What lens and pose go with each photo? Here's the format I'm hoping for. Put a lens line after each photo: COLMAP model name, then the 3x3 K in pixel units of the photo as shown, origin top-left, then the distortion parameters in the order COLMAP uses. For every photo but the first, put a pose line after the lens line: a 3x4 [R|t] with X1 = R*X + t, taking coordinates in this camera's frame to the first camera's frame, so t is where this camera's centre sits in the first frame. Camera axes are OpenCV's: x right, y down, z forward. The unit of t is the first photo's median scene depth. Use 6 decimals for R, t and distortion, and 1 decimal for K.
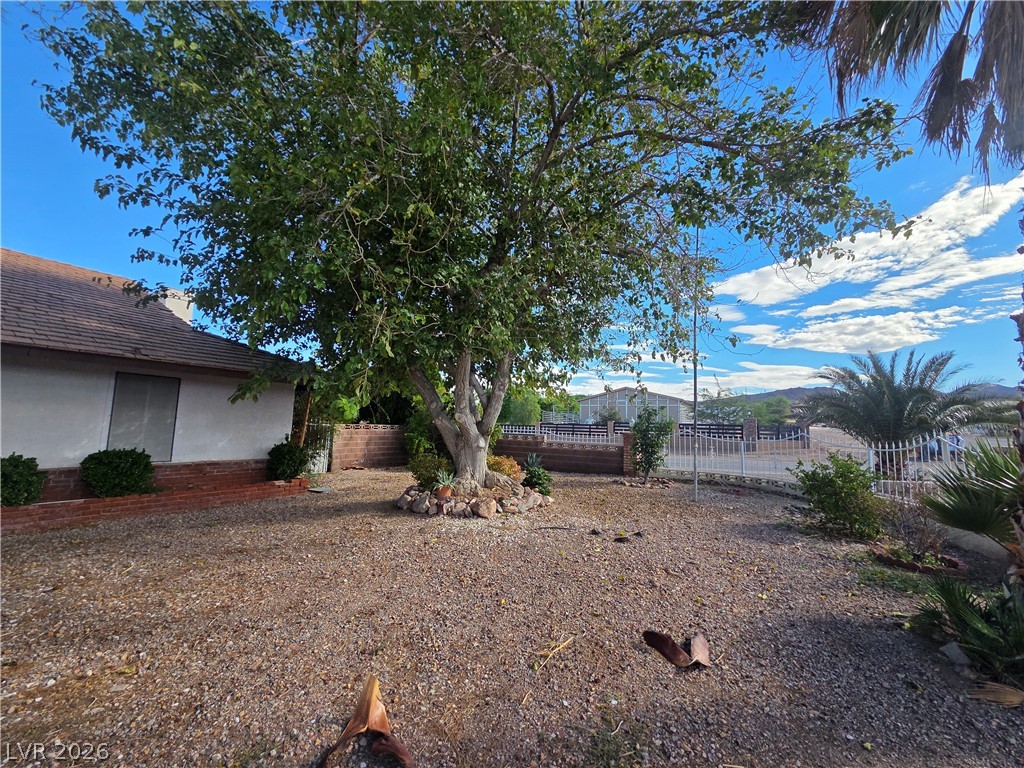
lens RADIAL K [[420.9, 0, 511.2], [0, 420.9, 380.2], [0, 0, 1]] dist [-0.000057, 0.000341]
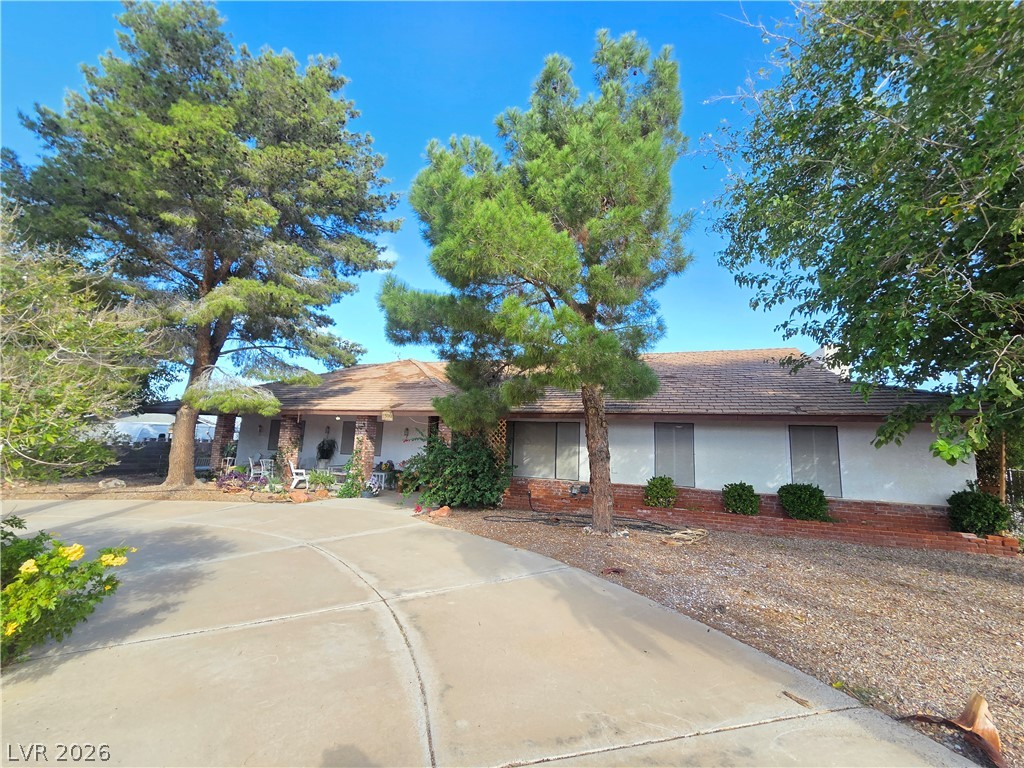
lens RADIAL K [[420.9, 0, 511.2], [0, 420.9, 380.2], [0, 0, 1]] dist [-0.000057, 0.000341]
pose [[0.194589, -0.171723, -0.965736, 0.230064], [0.077391, 0.984175, -0.159408, -0.016414], [0.977827, -0.043720, 0.204800, -0.146769]]
